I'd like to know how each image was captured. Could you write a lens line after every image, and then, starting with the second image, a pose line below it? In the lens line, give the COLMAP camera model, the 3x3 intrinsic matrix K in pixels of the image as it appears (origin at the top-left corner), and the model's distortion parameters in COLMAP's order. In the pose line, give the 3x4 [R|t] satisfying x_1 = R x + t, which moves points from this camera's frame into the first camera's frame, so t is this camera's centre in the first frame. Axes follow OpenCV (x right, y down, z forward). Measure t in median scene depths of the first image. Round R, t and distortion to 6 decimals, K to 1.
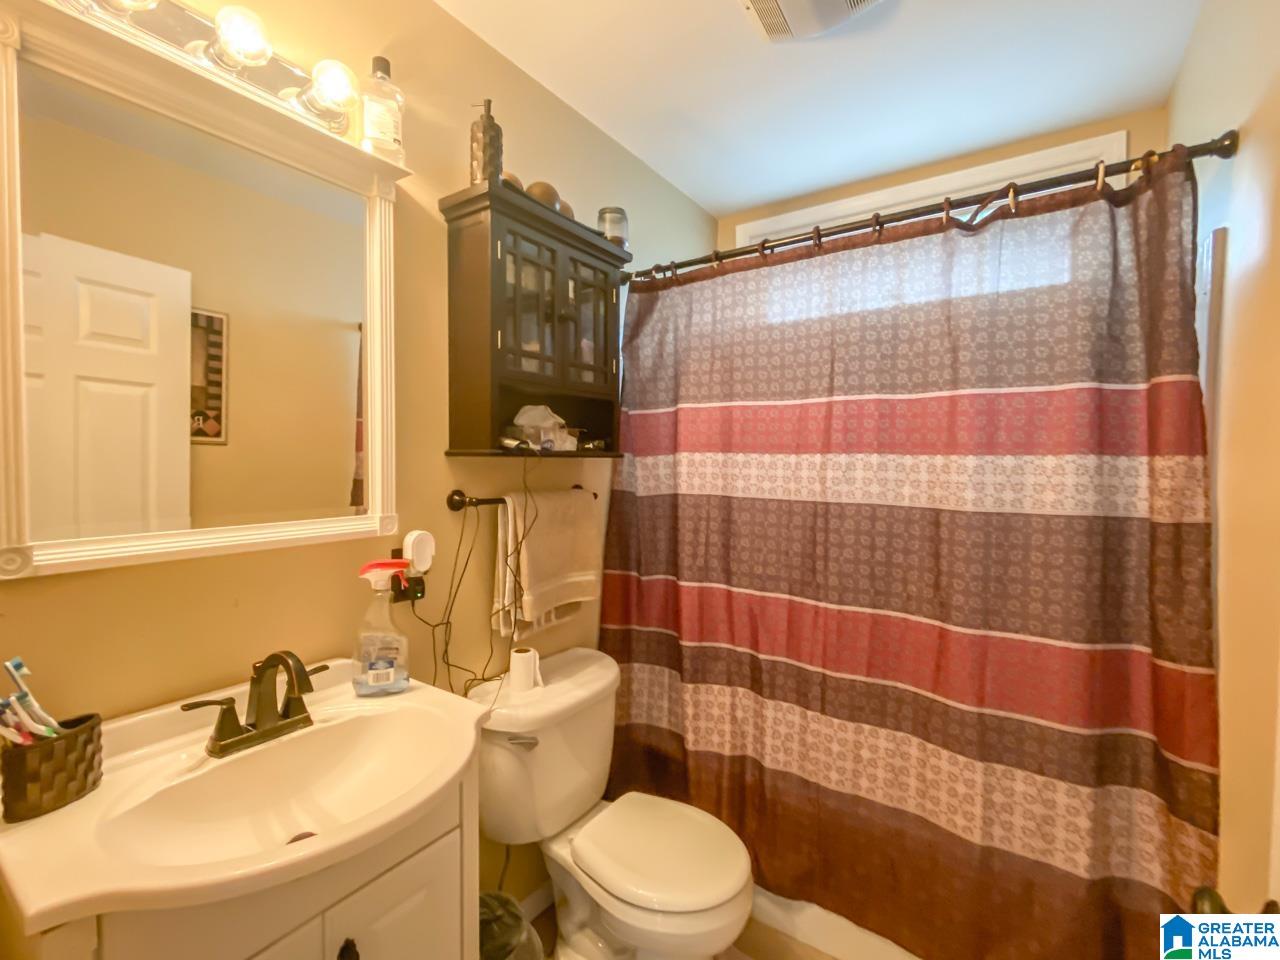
lens RADIAL K [[572.8, 0, 638.4], [0, 572.8, 470.4], [0, 0, 1]] dist [0.000888, 0.000155]
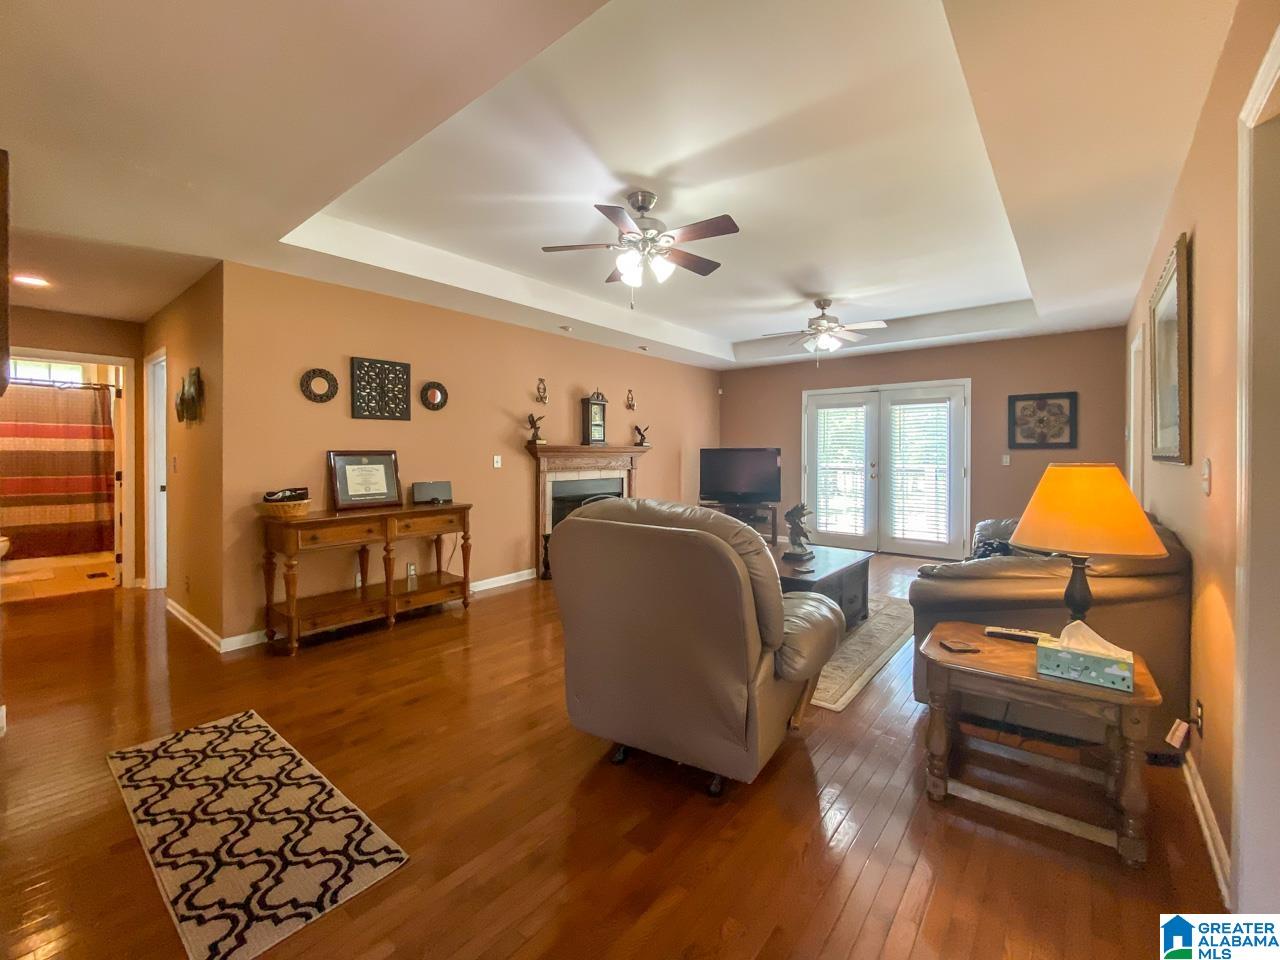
lens RADIAL K [[541.3, 0, 639.9], [0, 541.3, 467.1], [0, 0, 1]] dist [-0.008851, -0.000145]
pose [[0.092586, -0.023761, 0.995421, -3.544901], [0.014202, 0.999645, 0.022541, 0.183481], [-0.995603, 0.012050, 0.092891, -4.335338]]
